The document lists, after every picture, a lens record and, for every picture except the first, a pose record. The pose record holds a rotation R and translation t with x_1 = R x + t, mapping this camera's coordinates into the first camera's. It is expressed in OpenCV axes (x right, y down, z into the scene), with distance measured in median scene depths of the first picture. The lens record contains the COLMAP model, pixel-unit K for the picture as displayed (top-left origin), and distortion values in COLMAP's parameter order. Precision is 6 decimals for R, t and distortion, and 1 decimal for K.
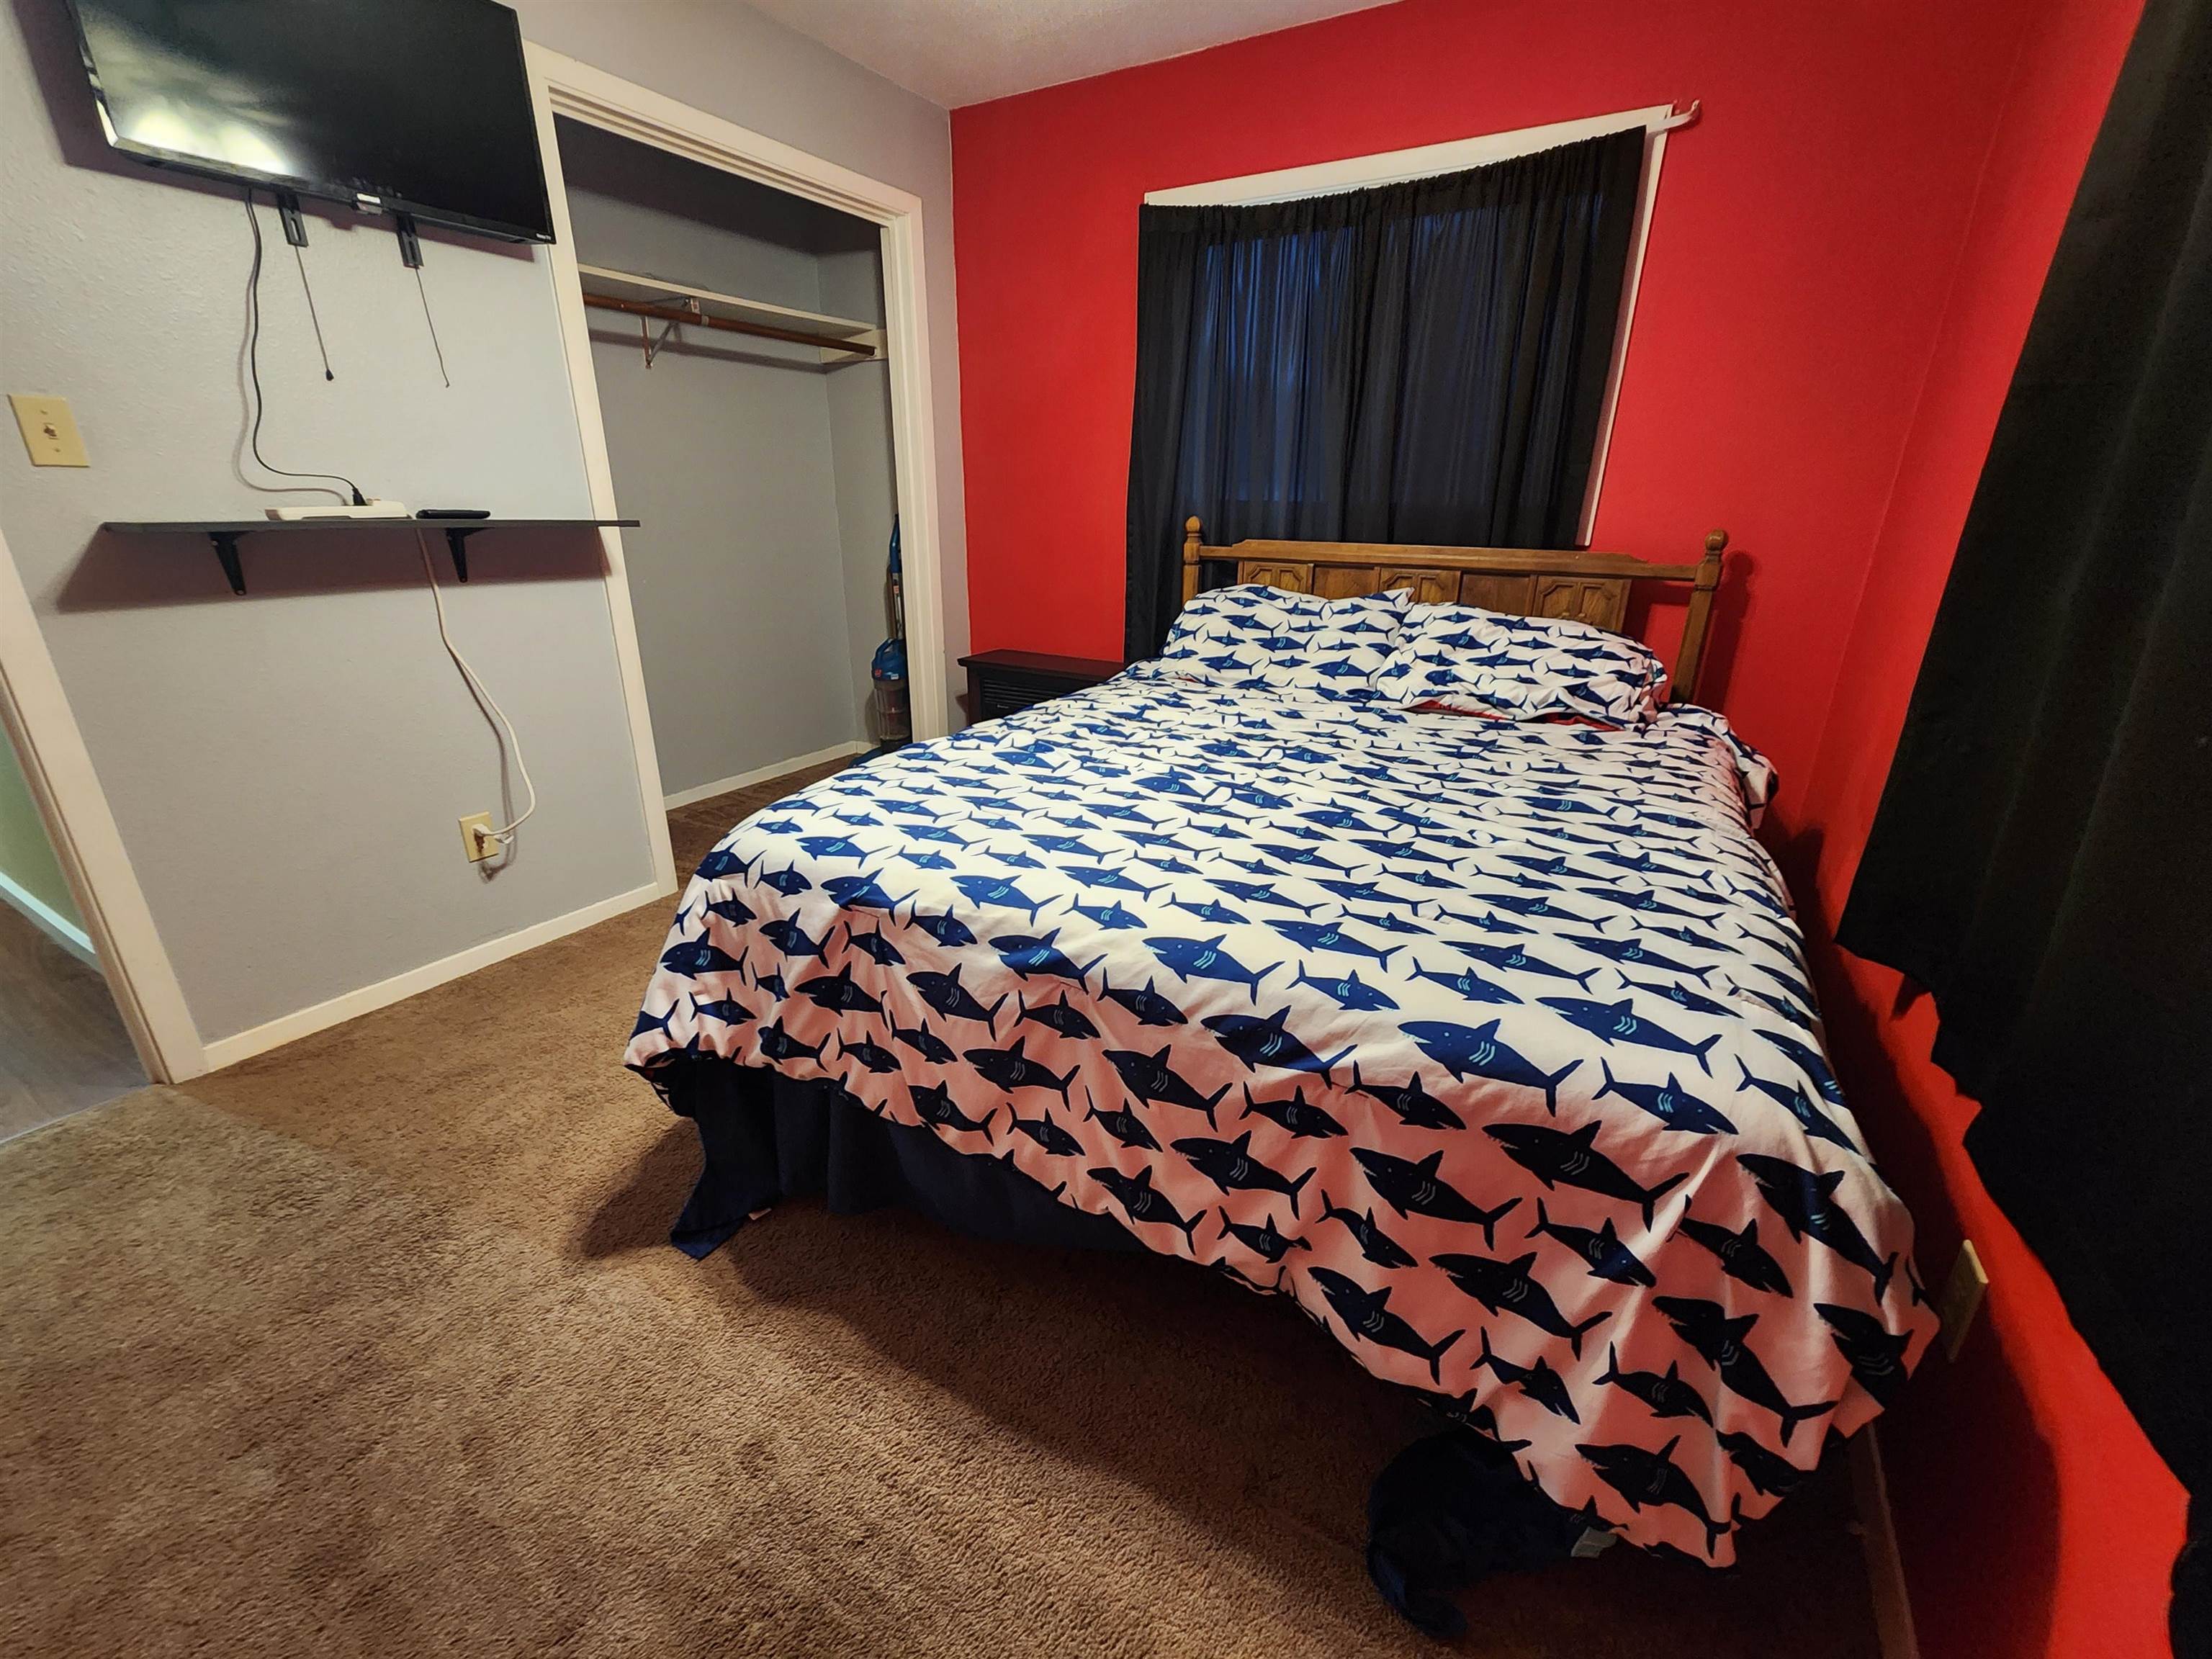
lens RADIAL K [[906.7, 0, 1114.5], [0, 906.7, 826.1], [0, 0, 1]] dist [-0.002421, 0.001617]
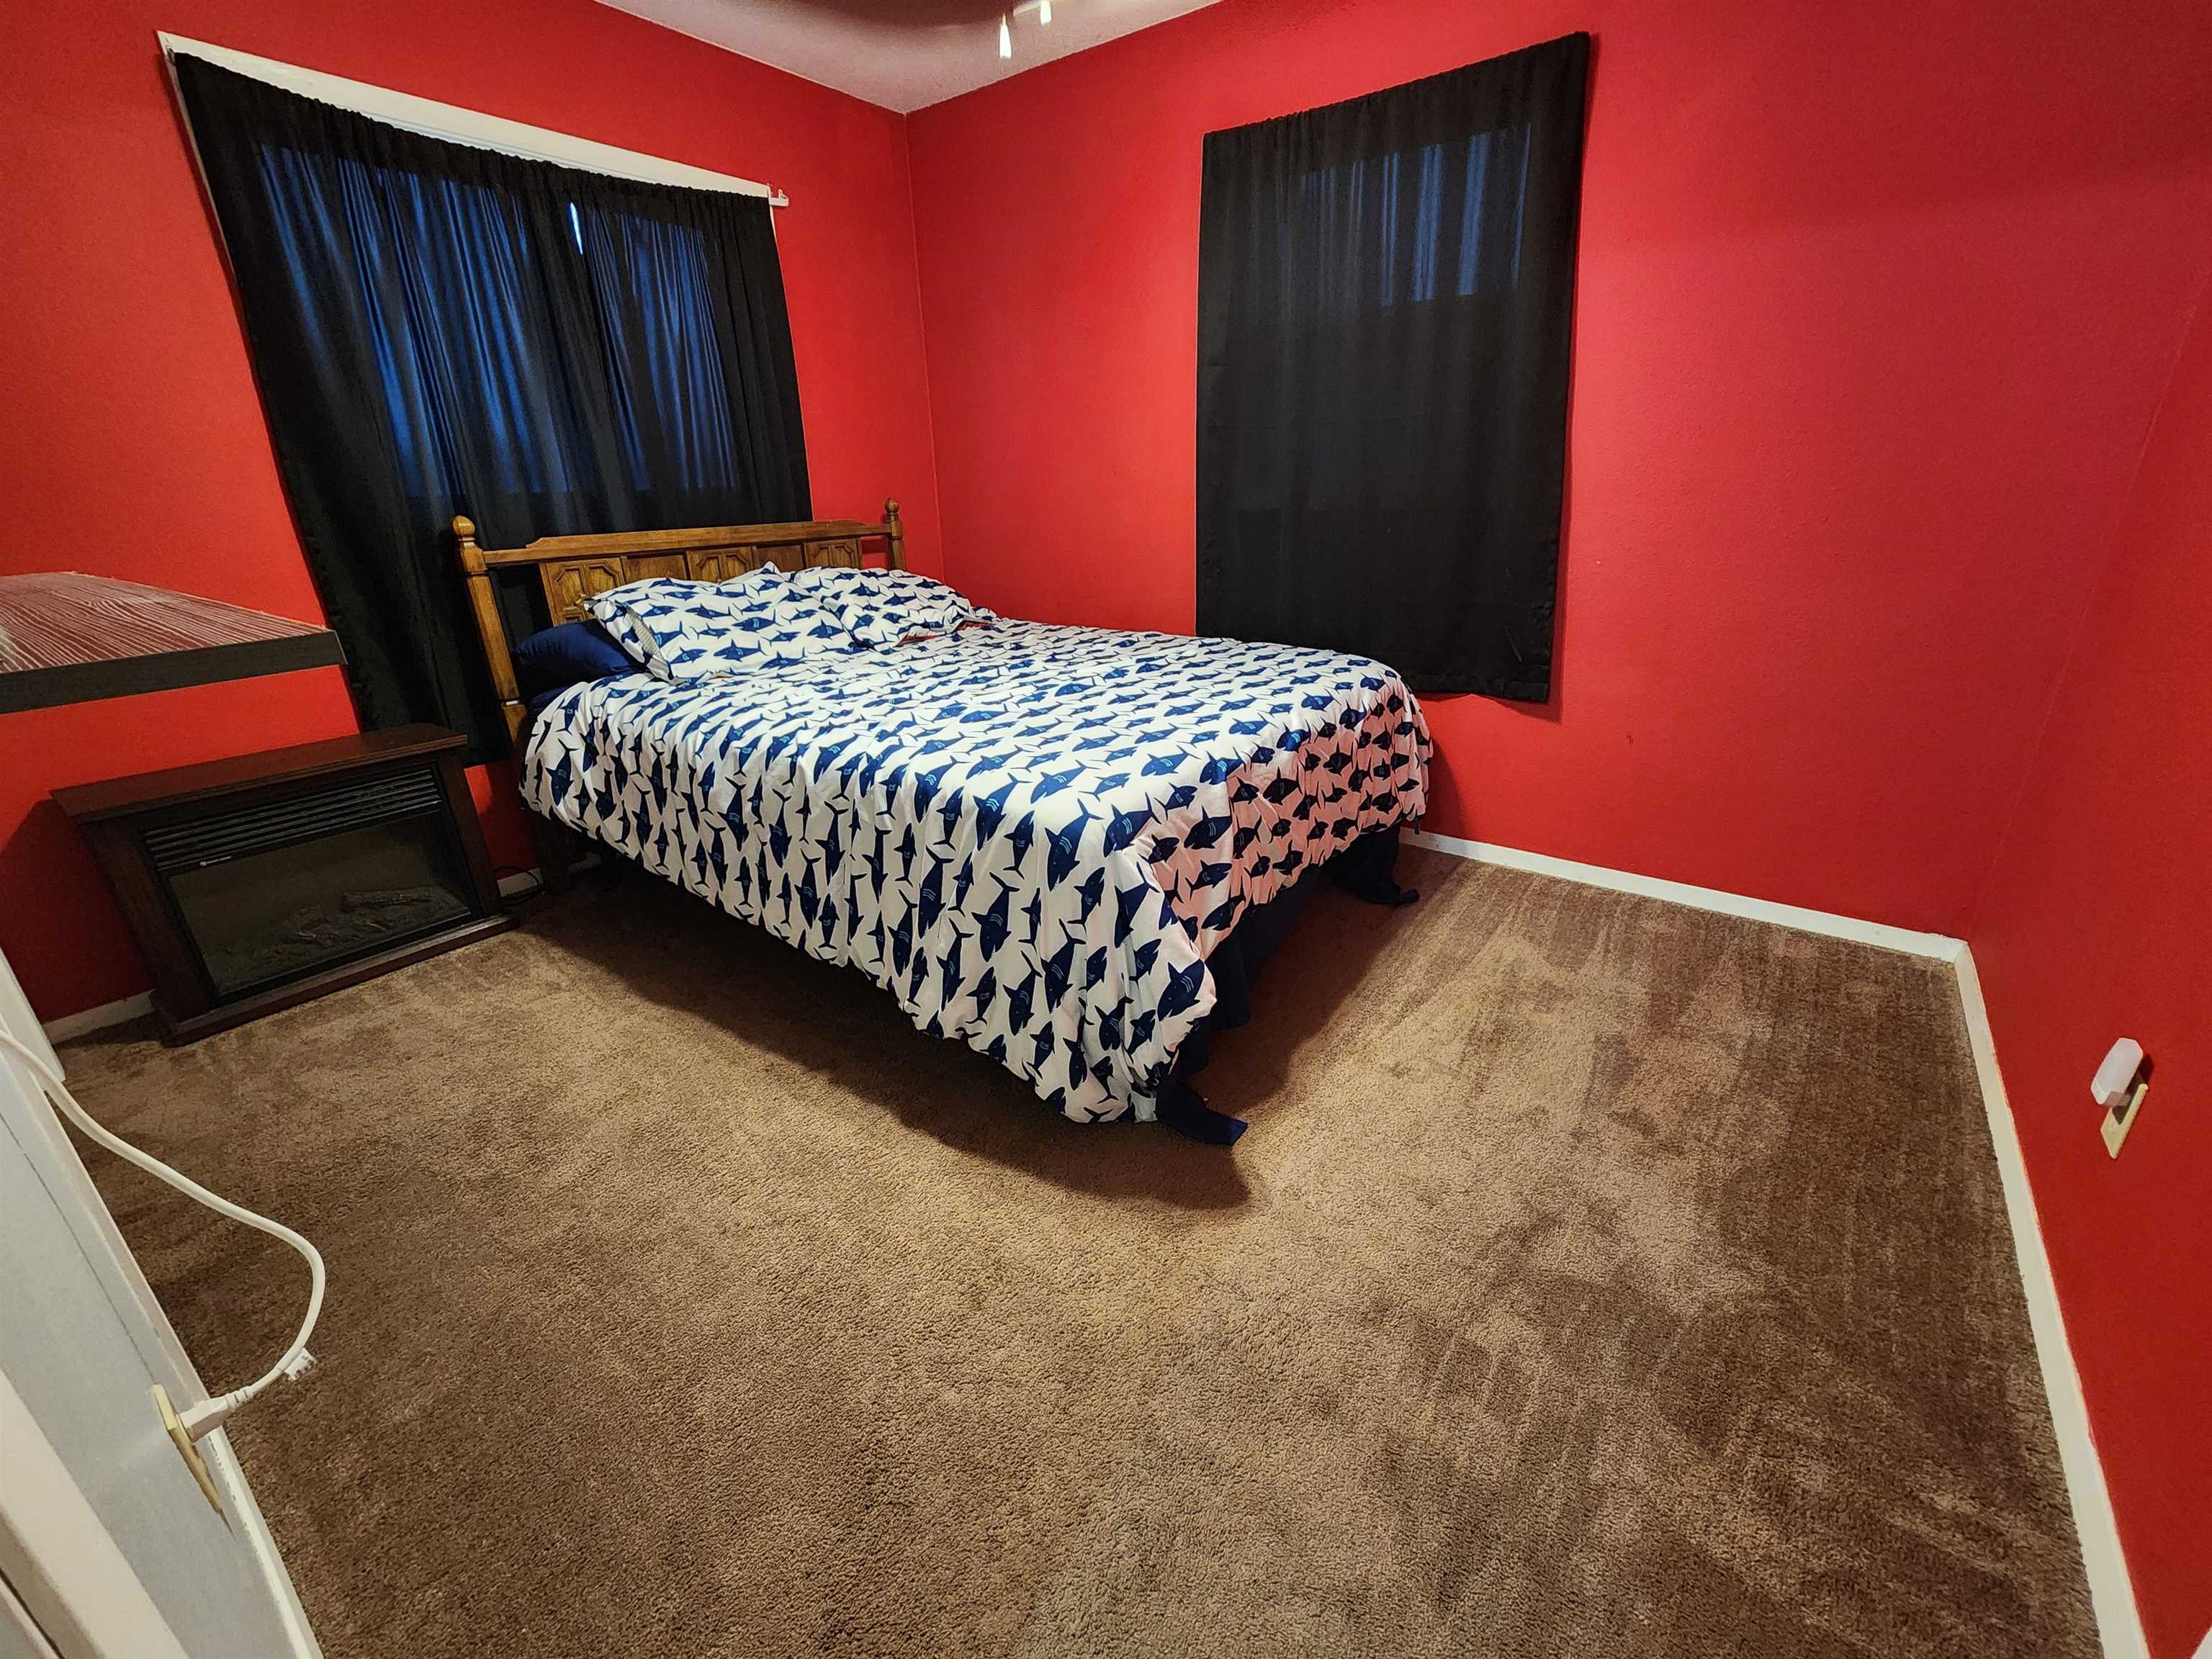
lens RADIAL K [[906.7, 0, 1110.9], [0, 906.7, 827.9], [0, 0, 1]] dist [-0.002421, 0.001617]
pose [[0.113696, -0.371844, 0.921306, -1.004588], [0.361532, 0.879228, 0.310245, -0.208929], [-0.925401, 0.297808, 0.234398, 0.543858]]
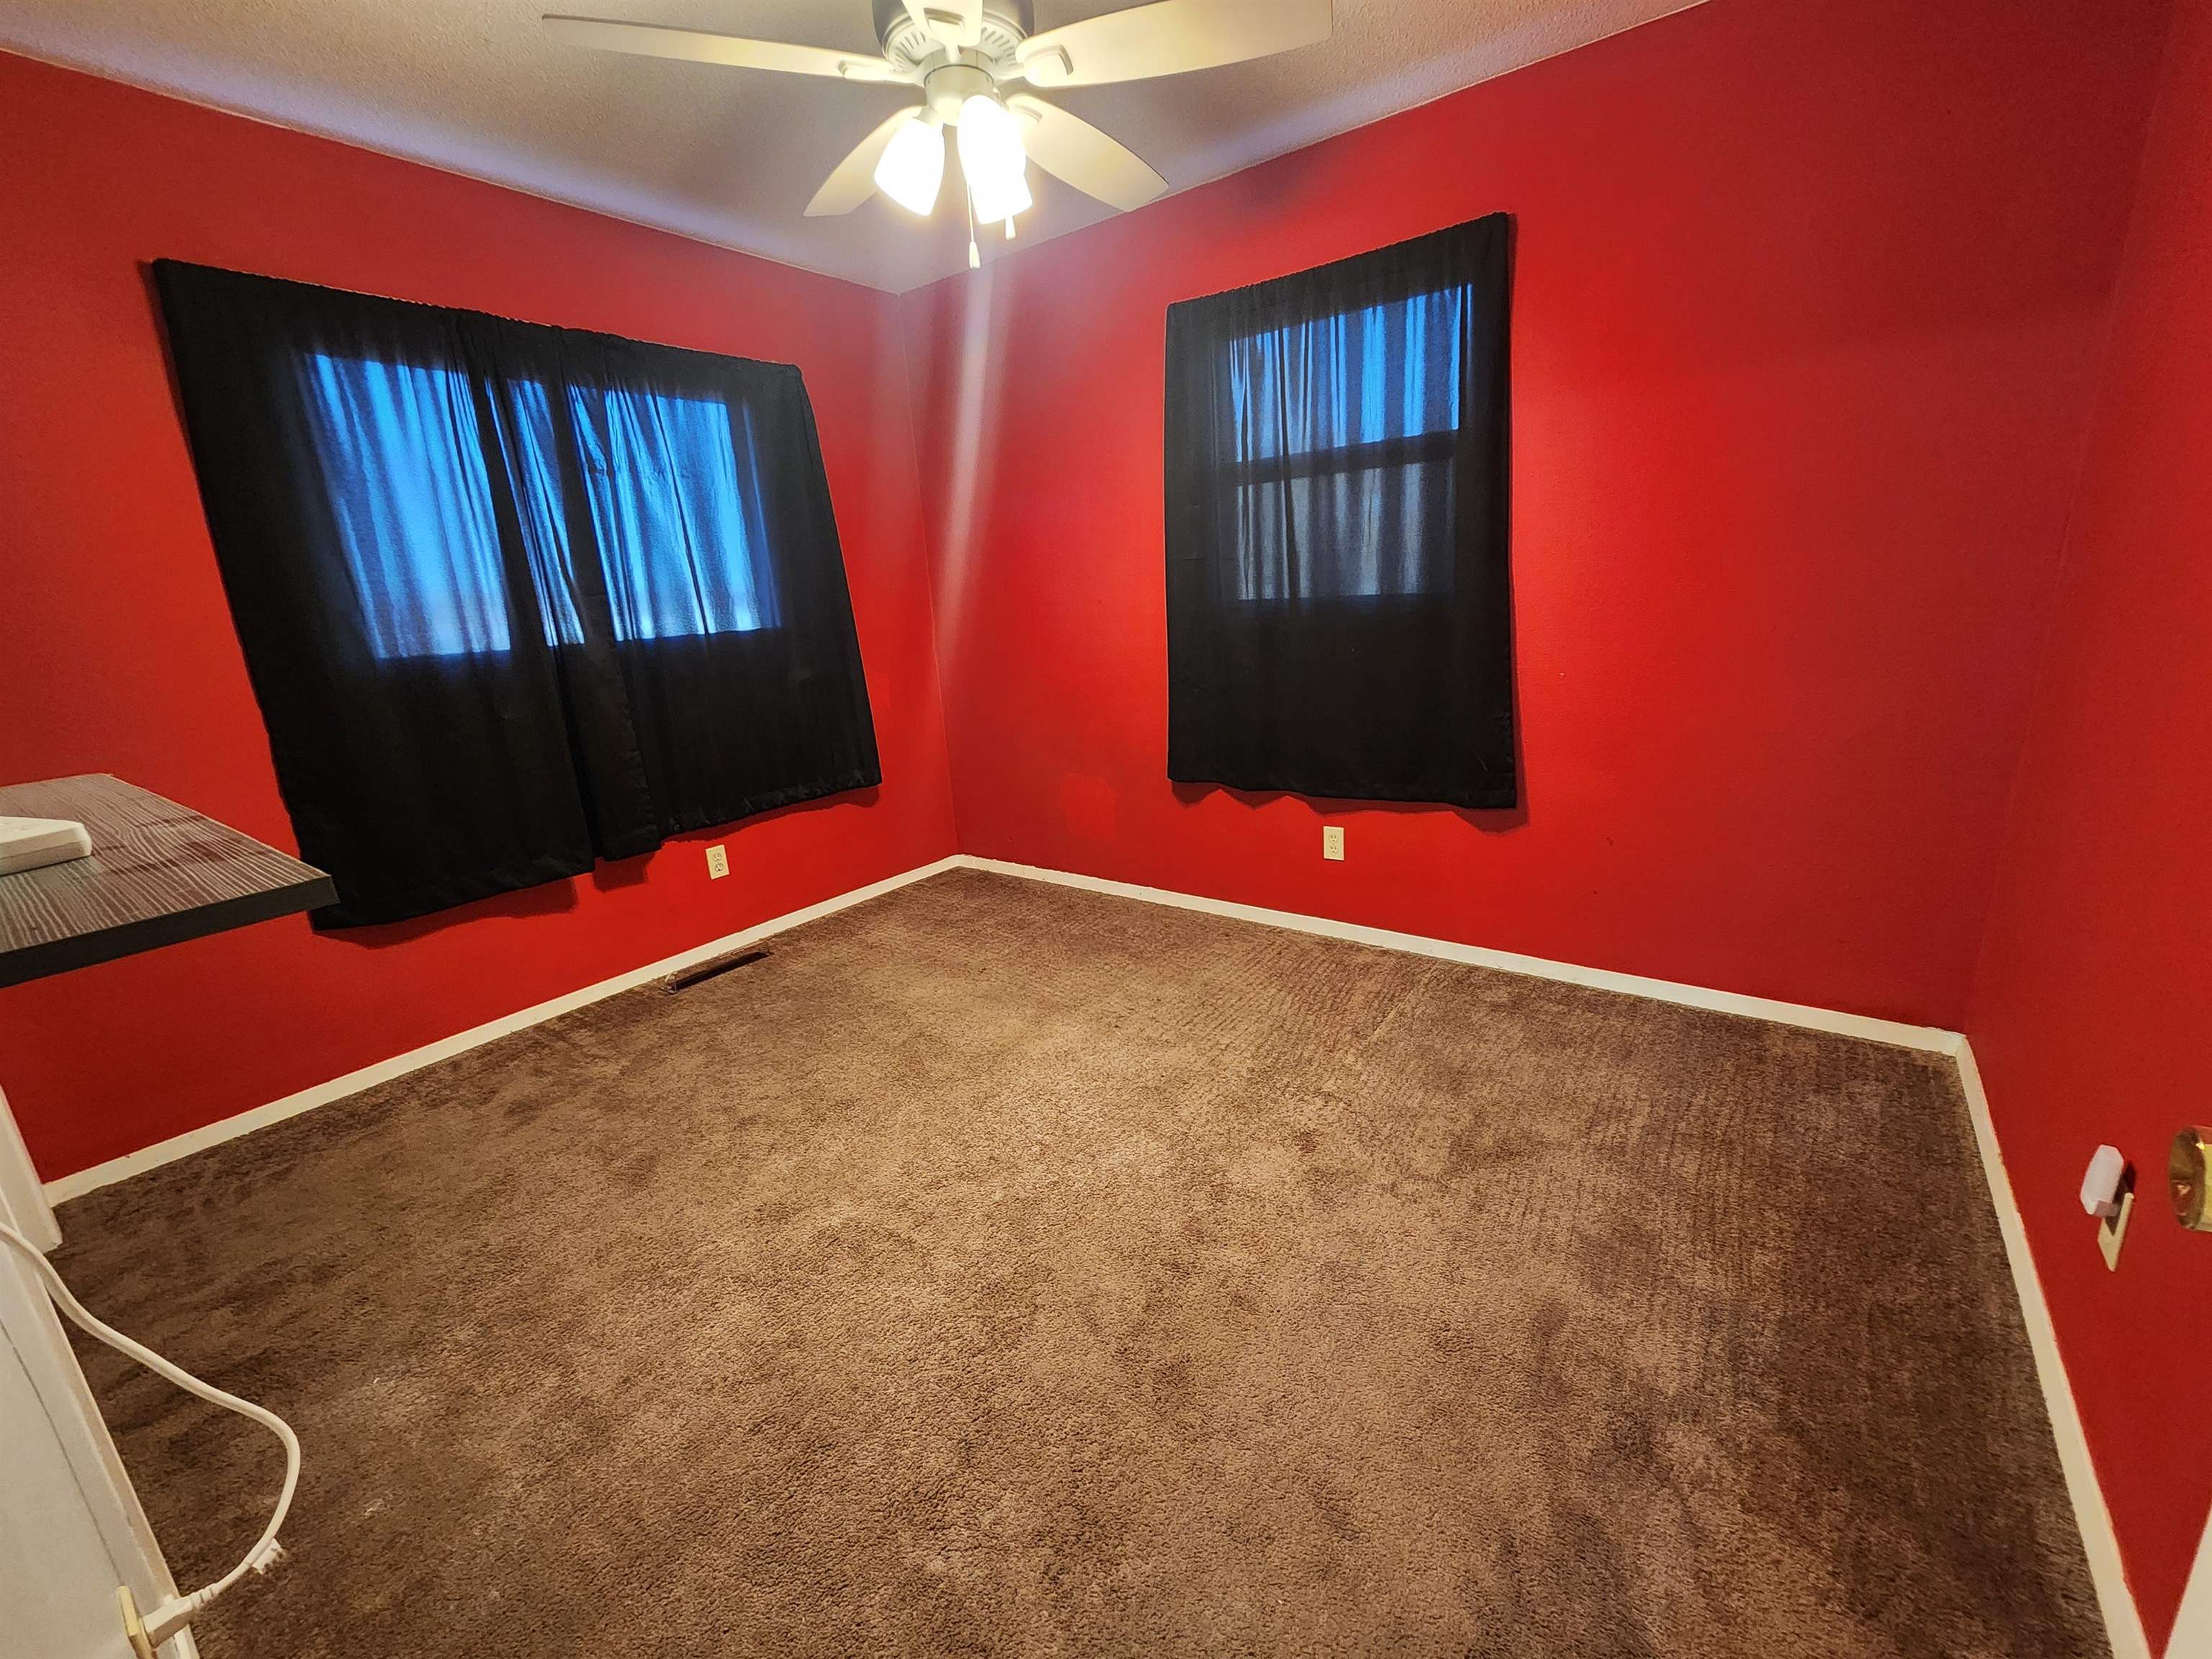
lens RADIAL K [[906.7, 0, 1113.3], [0, 906.7, 826.7], [0, 0, 1]] dist [-0.002421, 0.001617]
pose [[0.112924, -0.274637, 0.954894, -1.014005], [0.396528, 0.893650, 0.210130, -0.228588], [-0.911051, 0.354914, 0.209816, 0.505843]]
